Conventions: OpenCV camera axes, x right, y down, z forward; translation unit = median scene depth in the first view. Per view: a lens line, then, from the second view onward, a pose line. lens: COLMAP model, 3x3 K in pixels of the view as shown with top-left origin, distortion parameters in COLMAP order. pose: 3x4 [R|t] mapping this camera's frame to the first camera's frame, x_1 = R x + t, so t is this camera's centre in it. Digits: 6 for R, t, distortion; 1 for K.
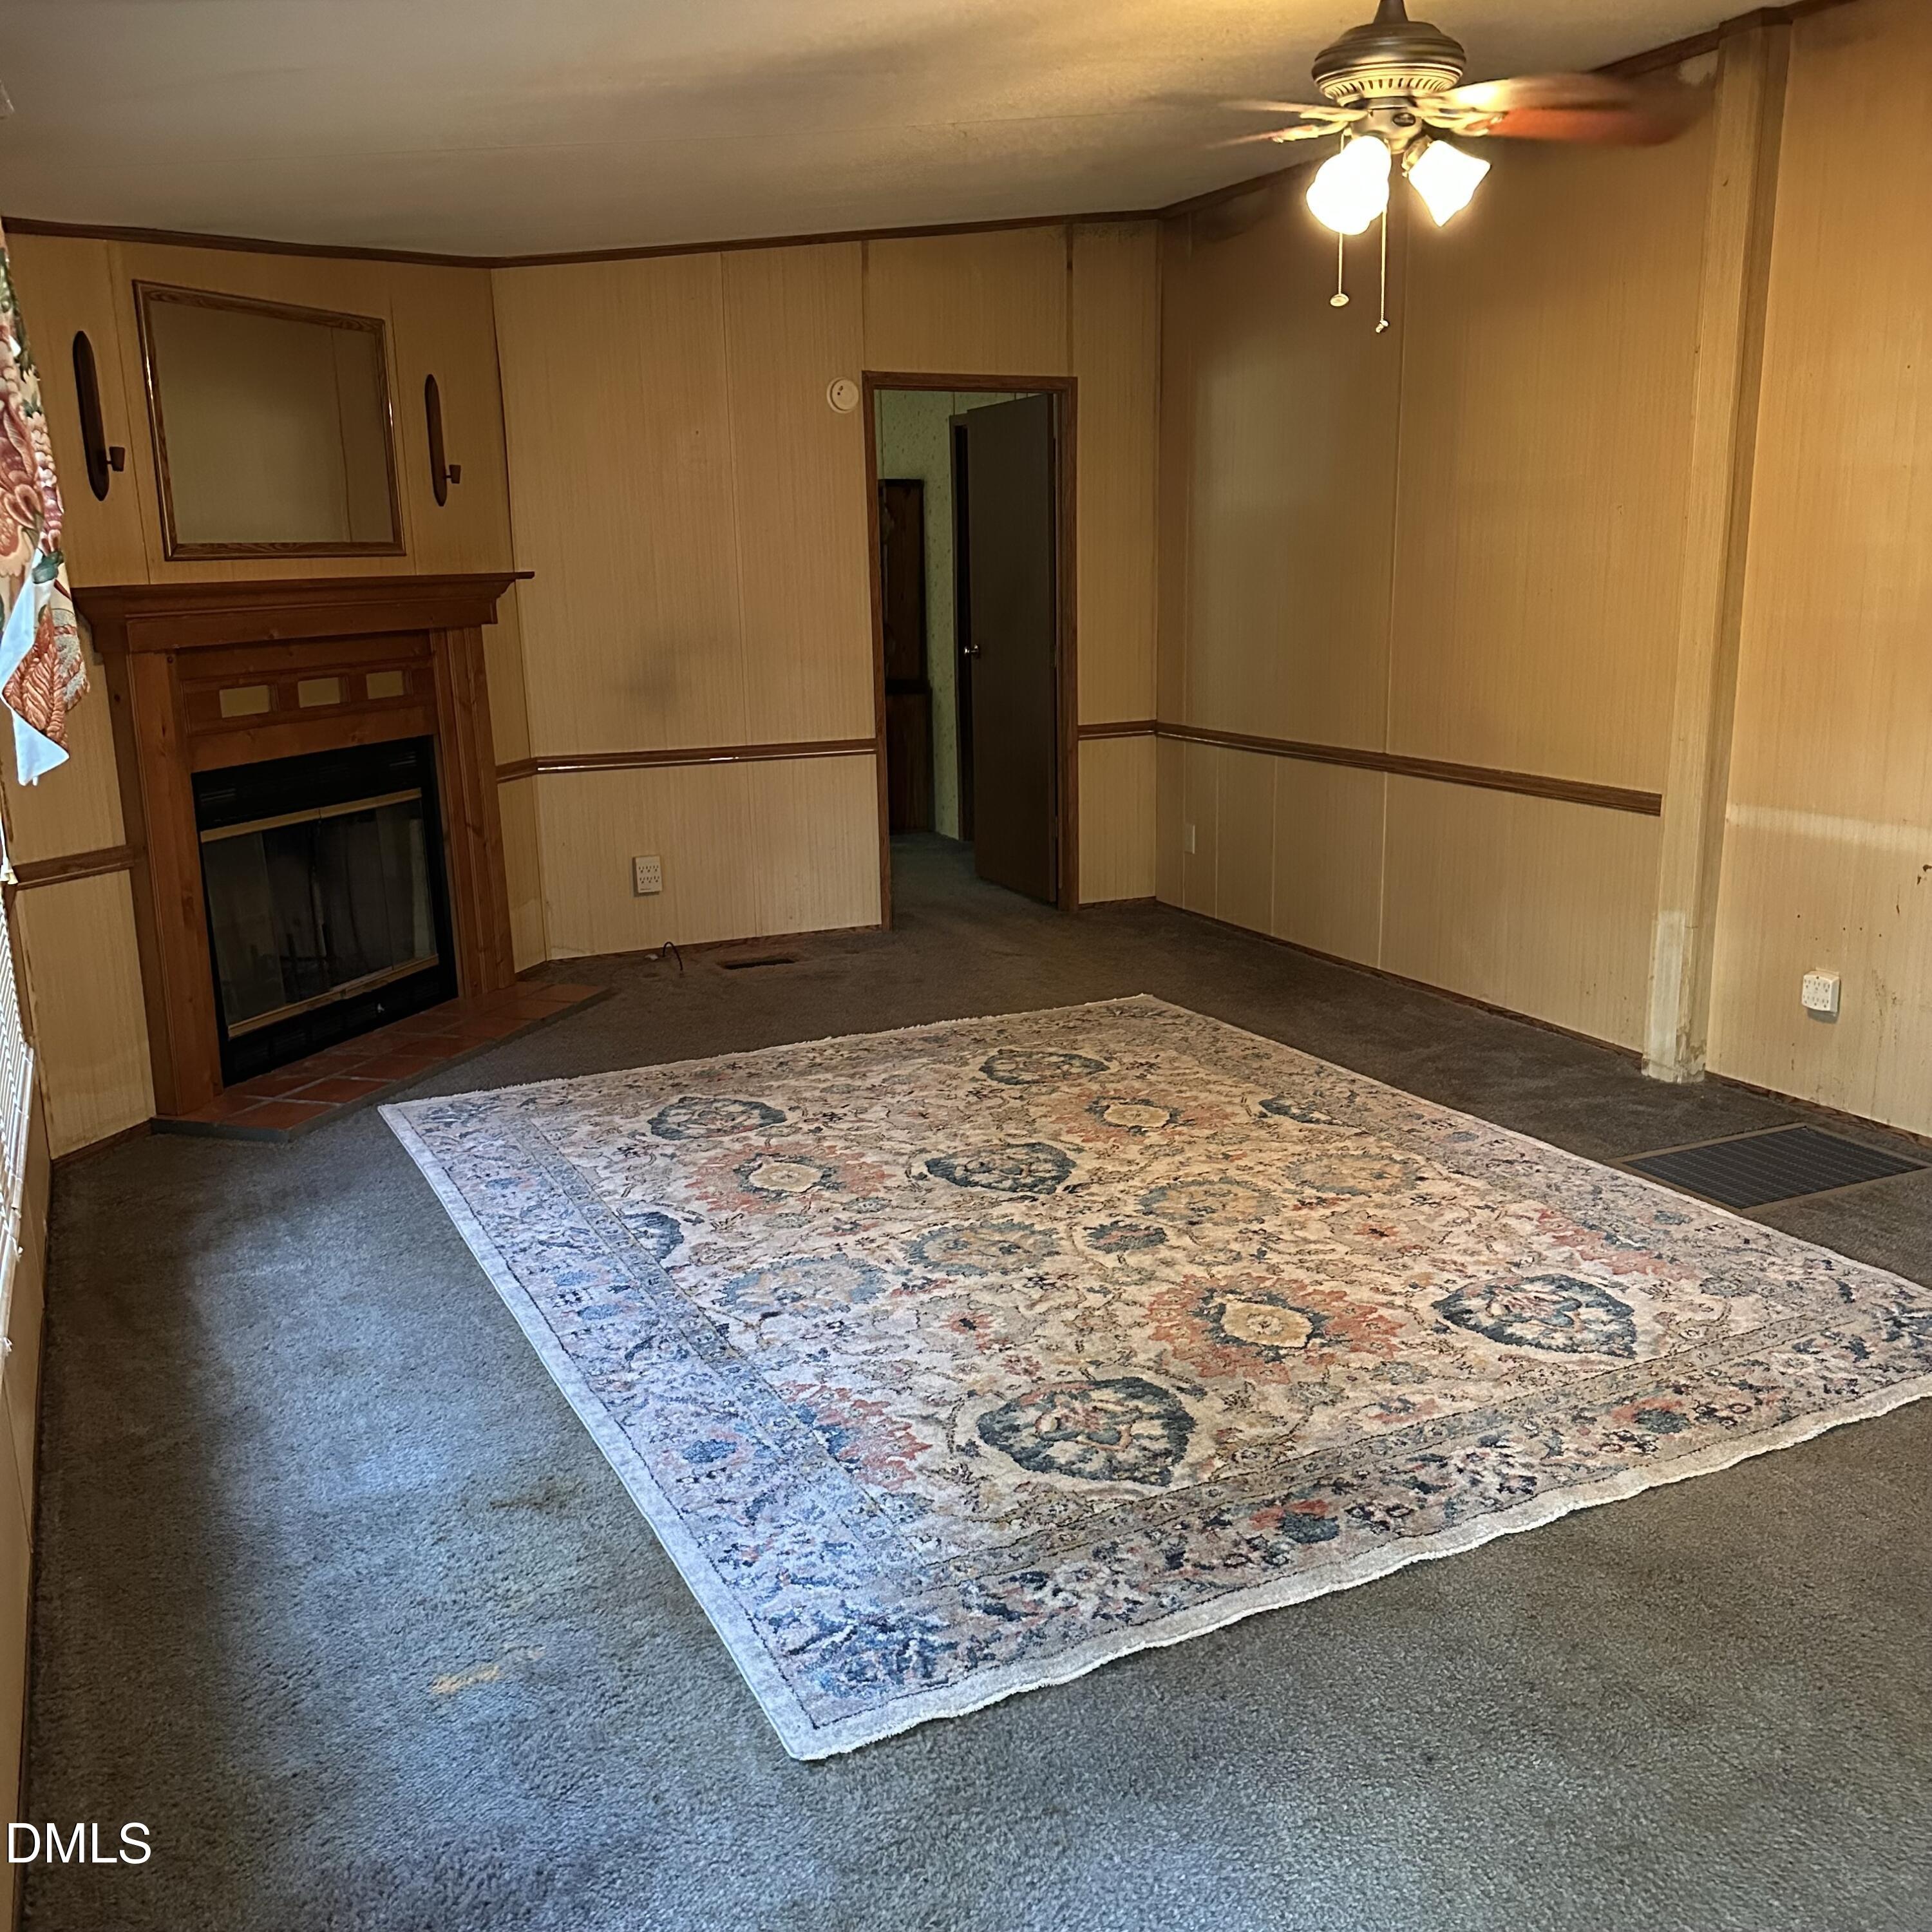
lens RADIAL K [[1819.0, 0, 966.0], [0, 1819.0, 966.0], [0, 0, 1]] dist [0.210431, -0.450492]
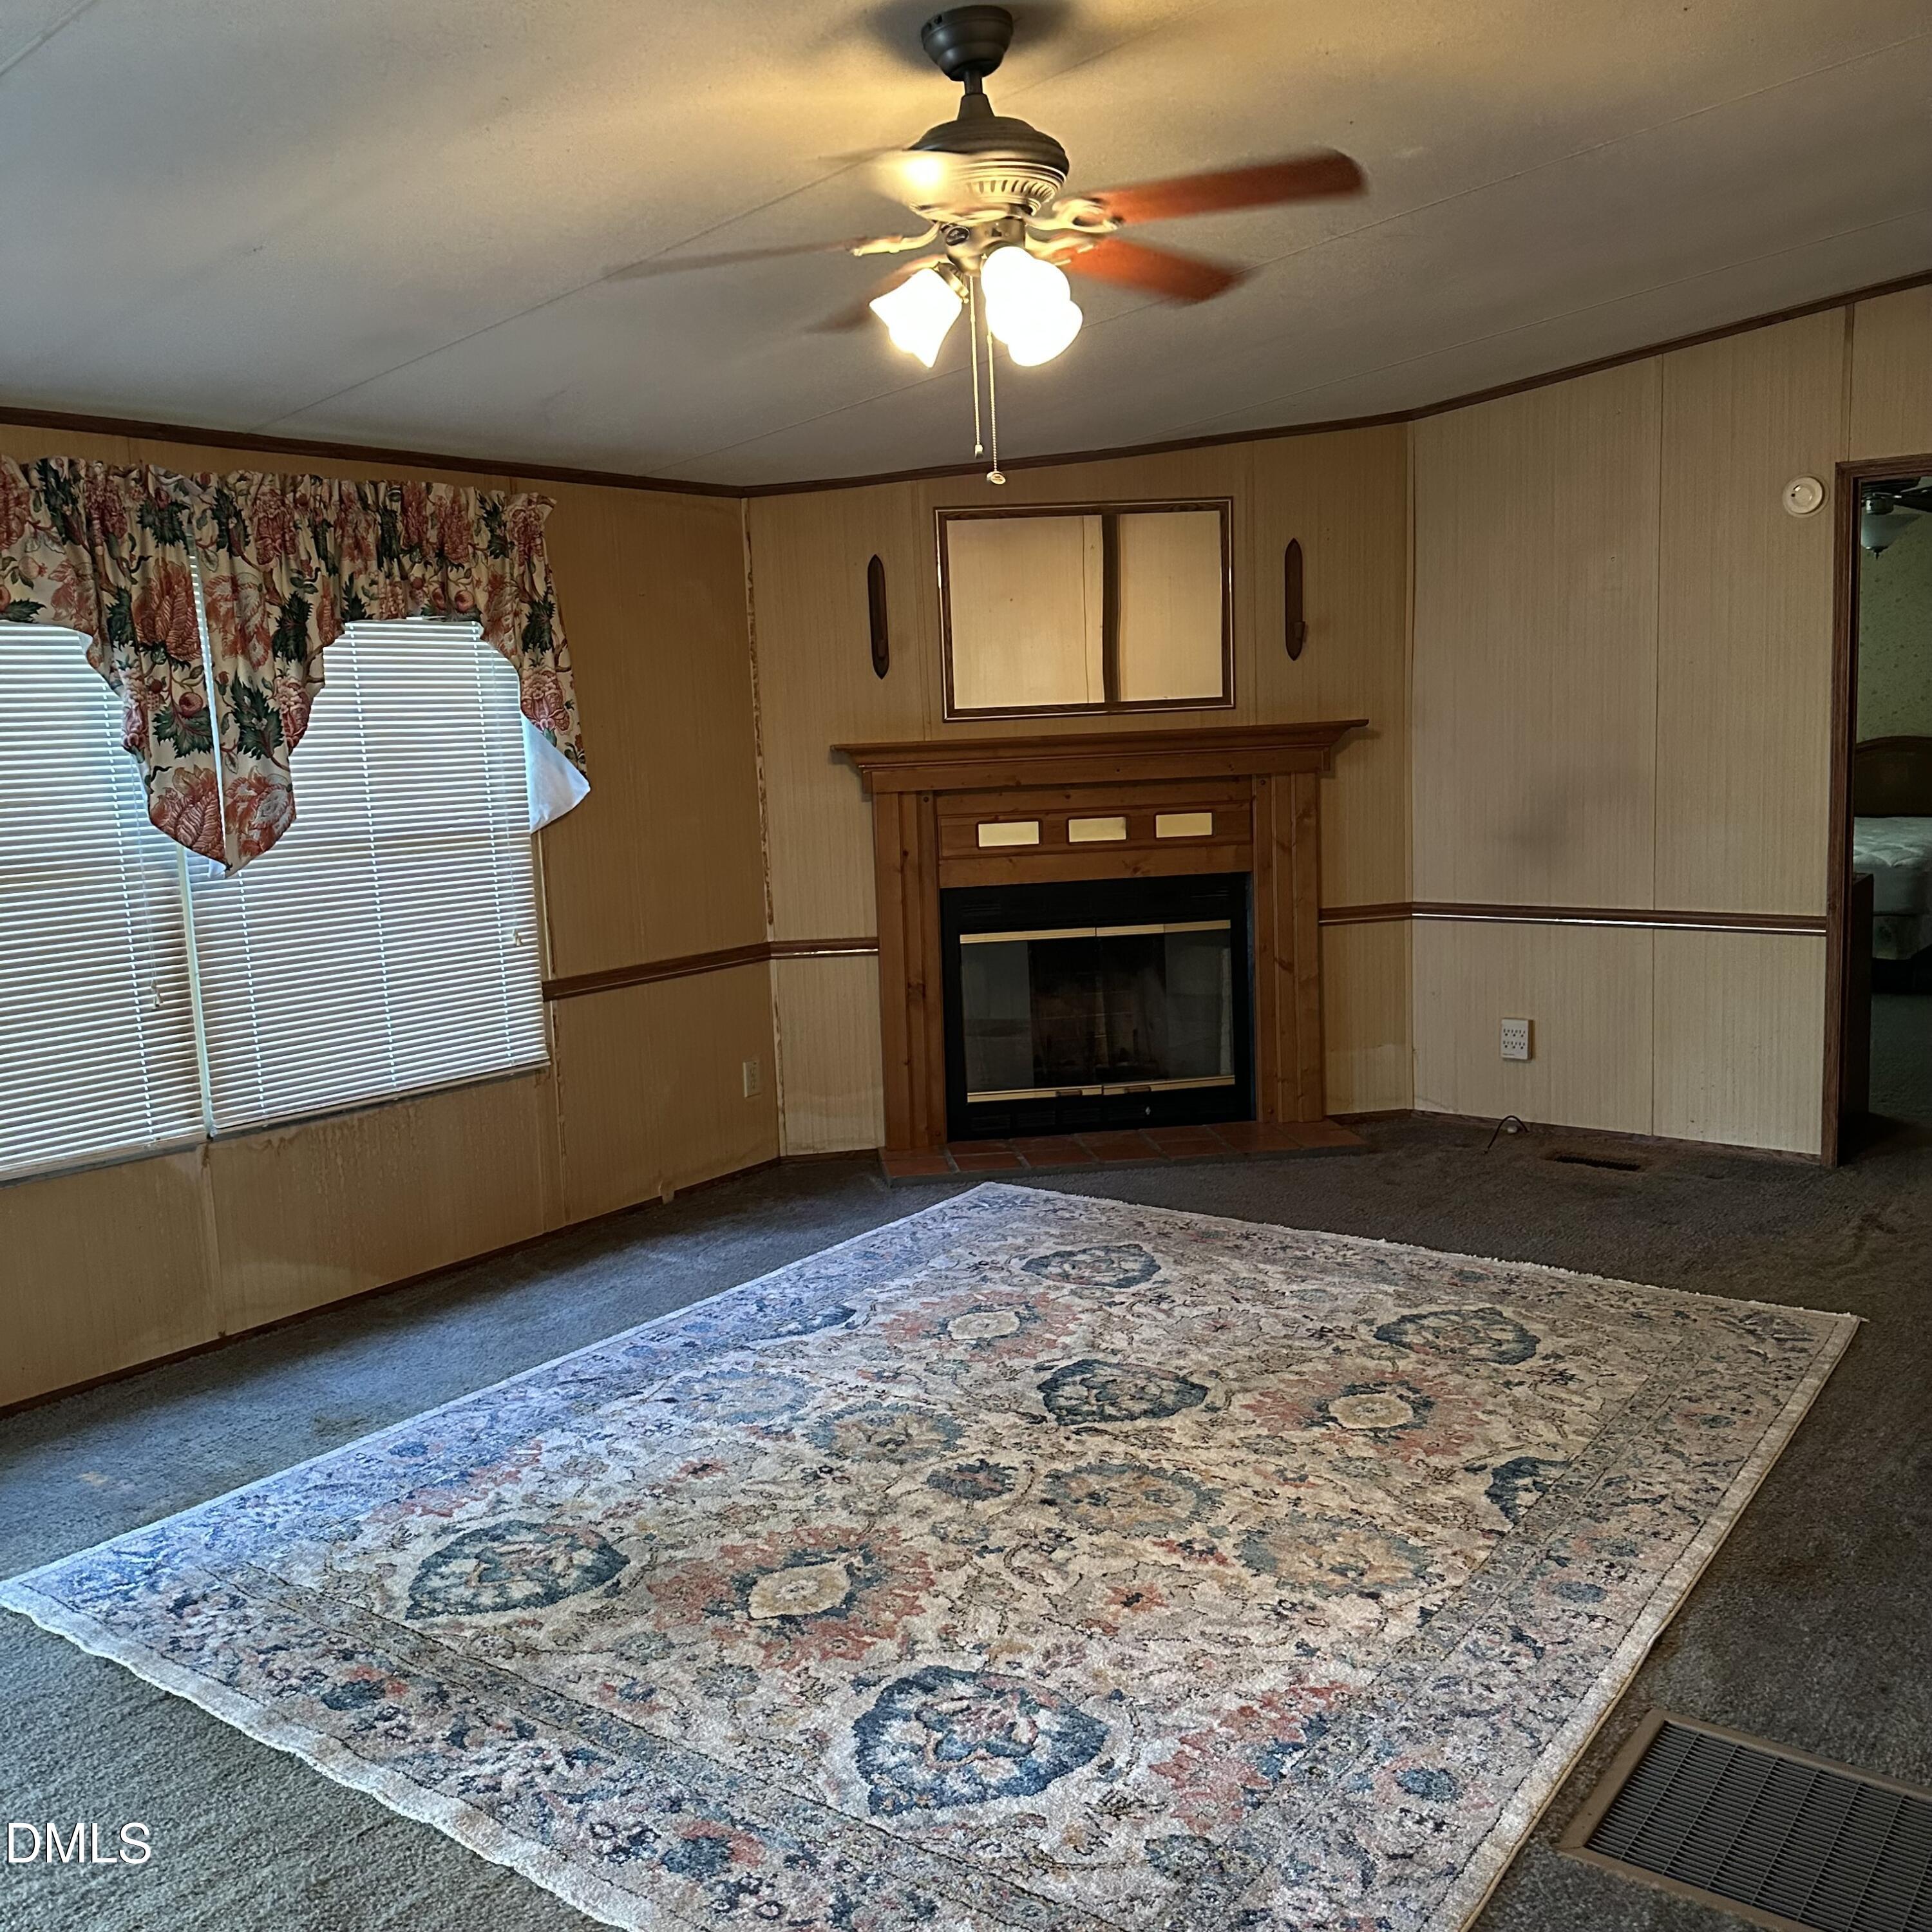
lens RADIAL K [[1819.0, 0, 966.0], [0, 1819.0, 966.0], [0, 0, 1]] dist [0.210431, -0.450492]
pose [[0.442891, 0.123192, -0.888072, 0.739559], [-0.167868, 0.984393, 0.052836, -0.126579], [0.880720, 0.125678, 0.456659, 0.479930]]
